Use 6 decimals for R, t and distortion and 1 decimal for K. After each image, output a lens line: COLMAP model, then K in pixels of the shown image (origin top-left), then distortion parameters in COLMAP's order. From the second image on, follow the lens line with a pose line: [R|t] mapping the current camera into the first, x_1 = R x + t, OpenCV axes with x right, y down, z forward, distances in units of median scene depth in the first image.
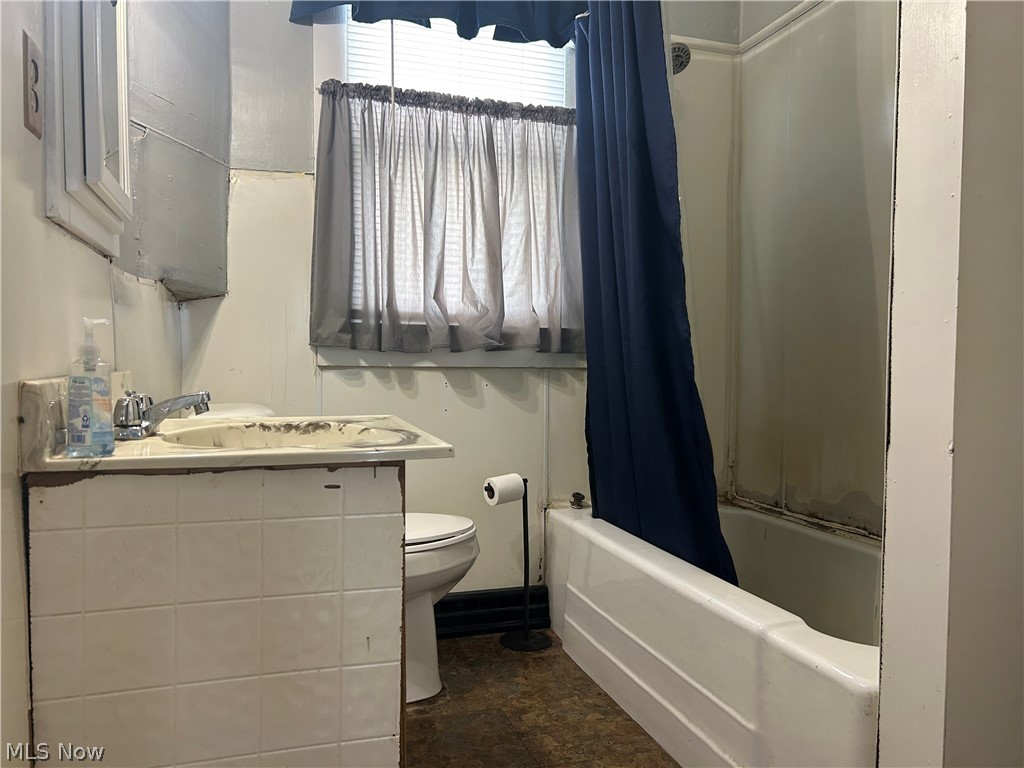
lens RADIAL K [[772.4, 0, 521.1], [0, 772.4, 390.9], [0, 0, 1]] dist [0.050476, -0.057105]
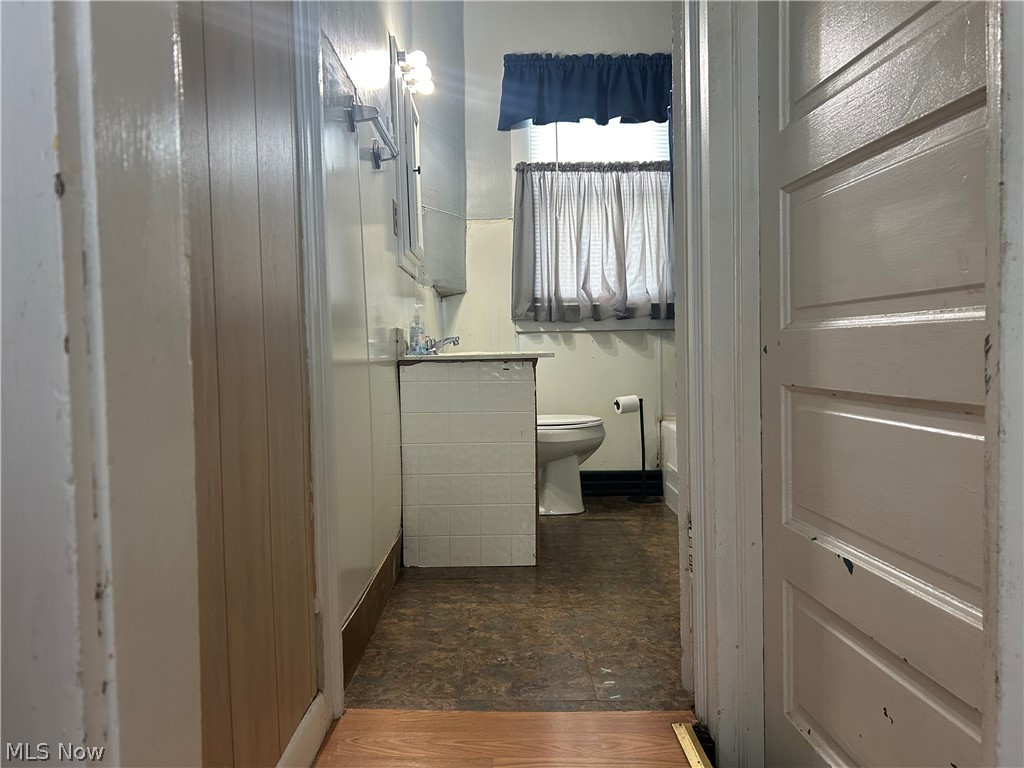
lens RADIAL K [[772.4, 0, 508.7], [0, 772.4, 385.3], [0, 0, 1]] dist [0.050476, -0.057105]
pose [[0.956044, -0.012083, -0.292973, 0.211322], [0.015658, 0.999829, 0.009860, 0.066267], [0.292804, -0.014014, 0.956070, -0.608178]]
